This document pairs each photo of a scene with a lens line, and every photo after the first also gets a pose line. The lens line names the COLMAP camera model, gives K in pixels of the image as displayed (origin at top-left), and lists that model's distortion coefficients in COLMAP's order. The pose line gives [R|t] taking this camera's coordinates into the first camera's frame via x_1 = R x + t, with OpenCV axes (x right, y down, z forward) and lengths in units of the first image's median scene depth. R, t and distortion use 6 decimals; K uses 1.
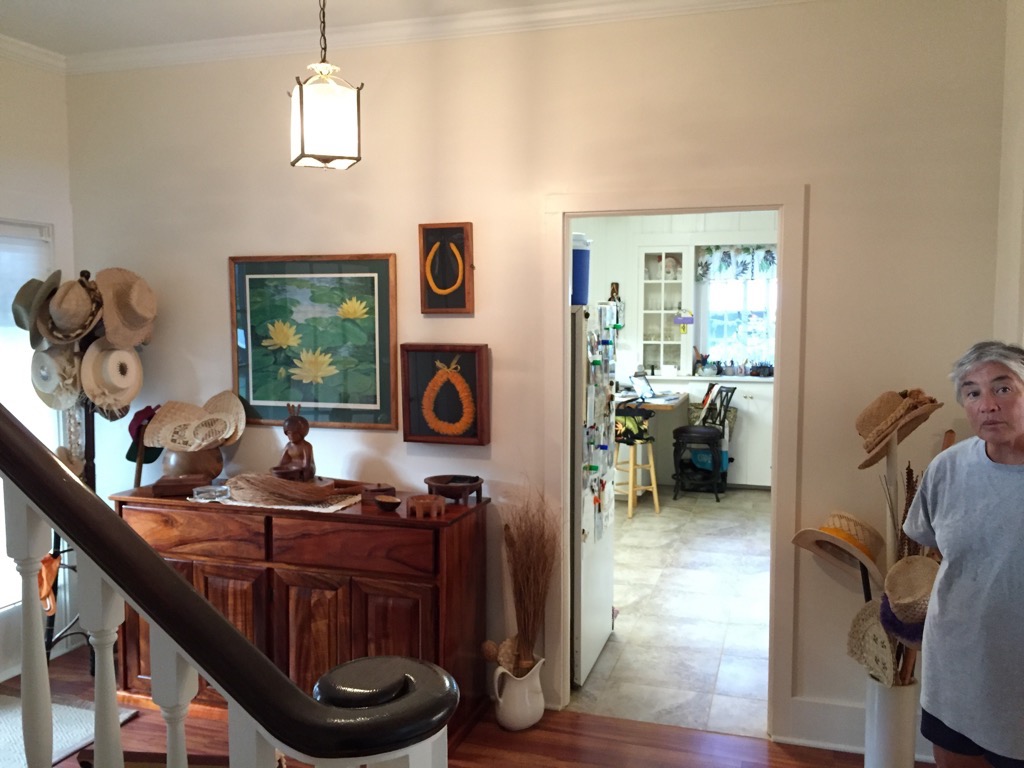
lens RADIAL K [[879.1, 0, 512.6], [0, 879.1, 381.1], [0, 0, 1]] dist [0.078347, -0.109984]
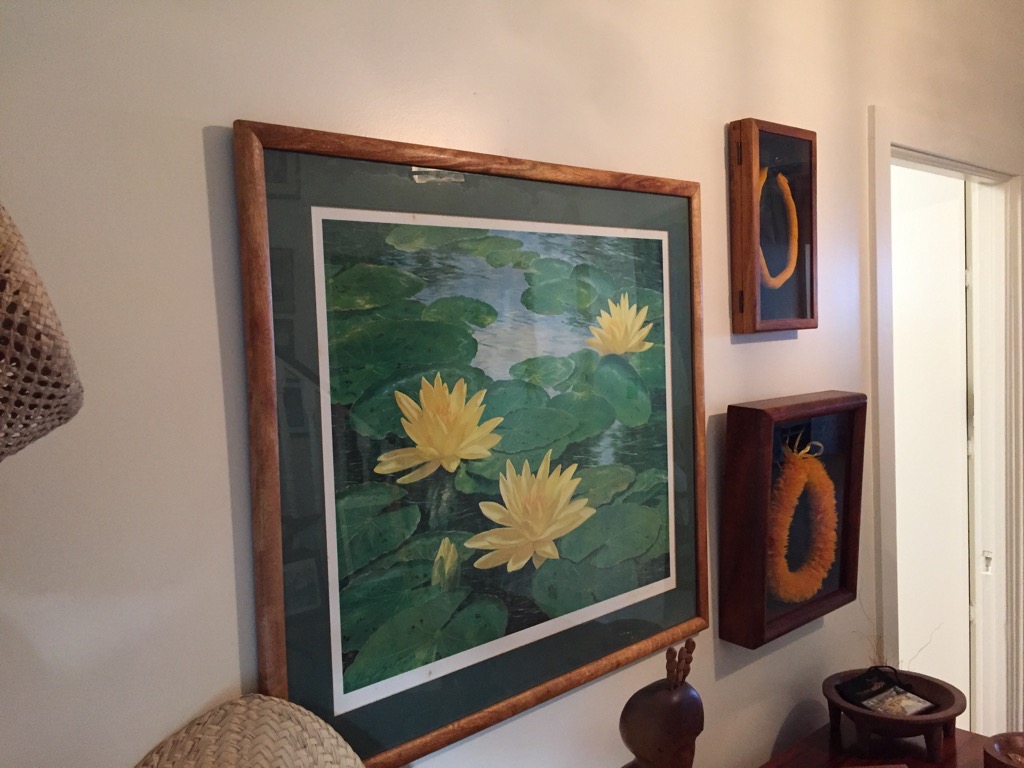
lens RADIAL K [[879.1, 0, 512.6], [0, 879.1, 381.1], [0, 0, 1]] dist [0.078347, -0.109984]
pose [[0.495226, -0.074383, 0.865574, -0.505042], [0.100822, 0.994517, 0.027779, -0.073921], [-0.862894, 0.073512, 0.500010, 0.852662]]
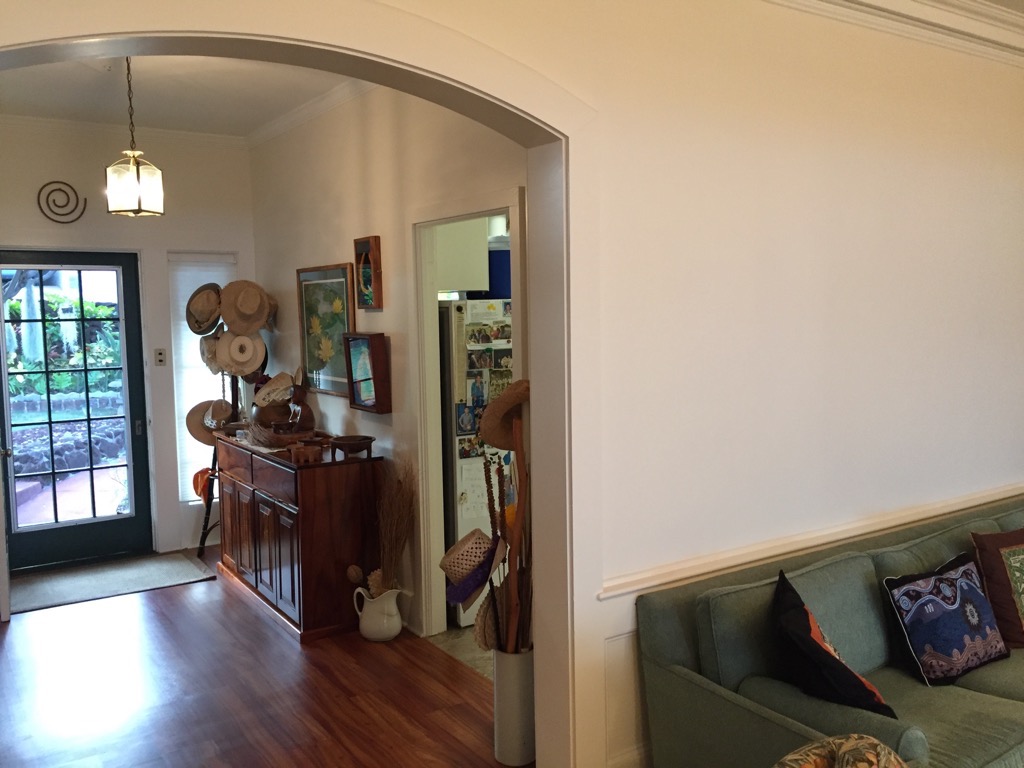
lens RADIAL K [[879.1, 0, 512.6], [0, 879.1, 381.1], [0, 0, 1]] dist [0.078347, -0.109984]
pose [[0.779435, 0.040058, -0.625202, 0.843435], [-0.032103, 0.999196, 0.023997, -0.009528], [0.625660, 0.001367, 0.780094, 0.133002]]
